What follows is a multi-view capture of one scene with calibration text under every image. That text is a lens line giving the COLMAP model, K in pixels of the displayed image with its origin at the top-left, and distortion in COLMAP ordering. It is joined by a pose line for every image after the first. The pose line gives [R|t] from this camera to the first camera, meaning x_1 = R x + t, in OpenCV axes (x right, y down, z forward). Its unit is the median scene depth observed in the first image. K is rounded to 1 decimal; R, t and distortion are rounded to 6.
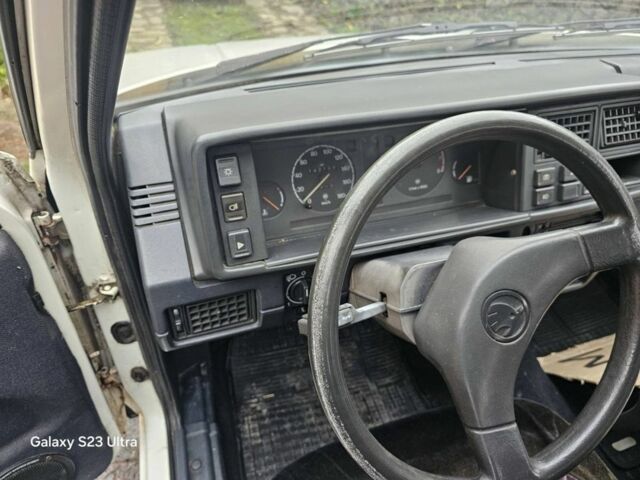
lens RADIAL K [[443.0, 0, 320.0], [0, 443.0, 240.0], [0, 0, 1]] dist [0.040306, -0.080342]
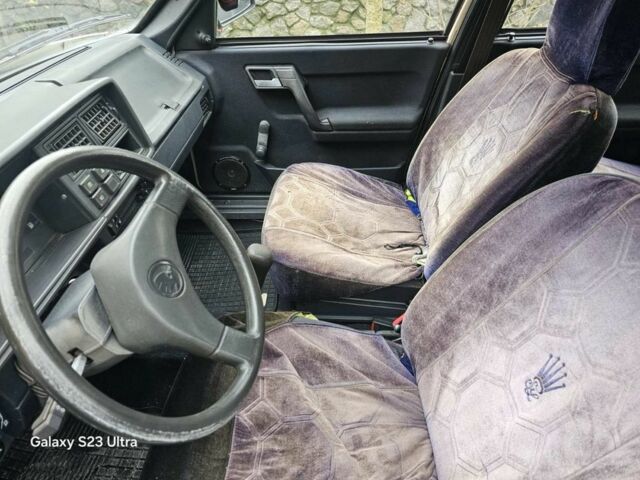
lens RADIAL K [[430.5, 0, 327.8], [0, 430.5, 242.4], [0, 0, 1]] dist [0.071960, -0.068974]
pose [[0.327602, -0.615971, 0.716419, -0.218655], [0.601828, 0.720576, 0.344343, -0.049212], [-0.728340, 0.318354, 0.606771, -0.127817]]
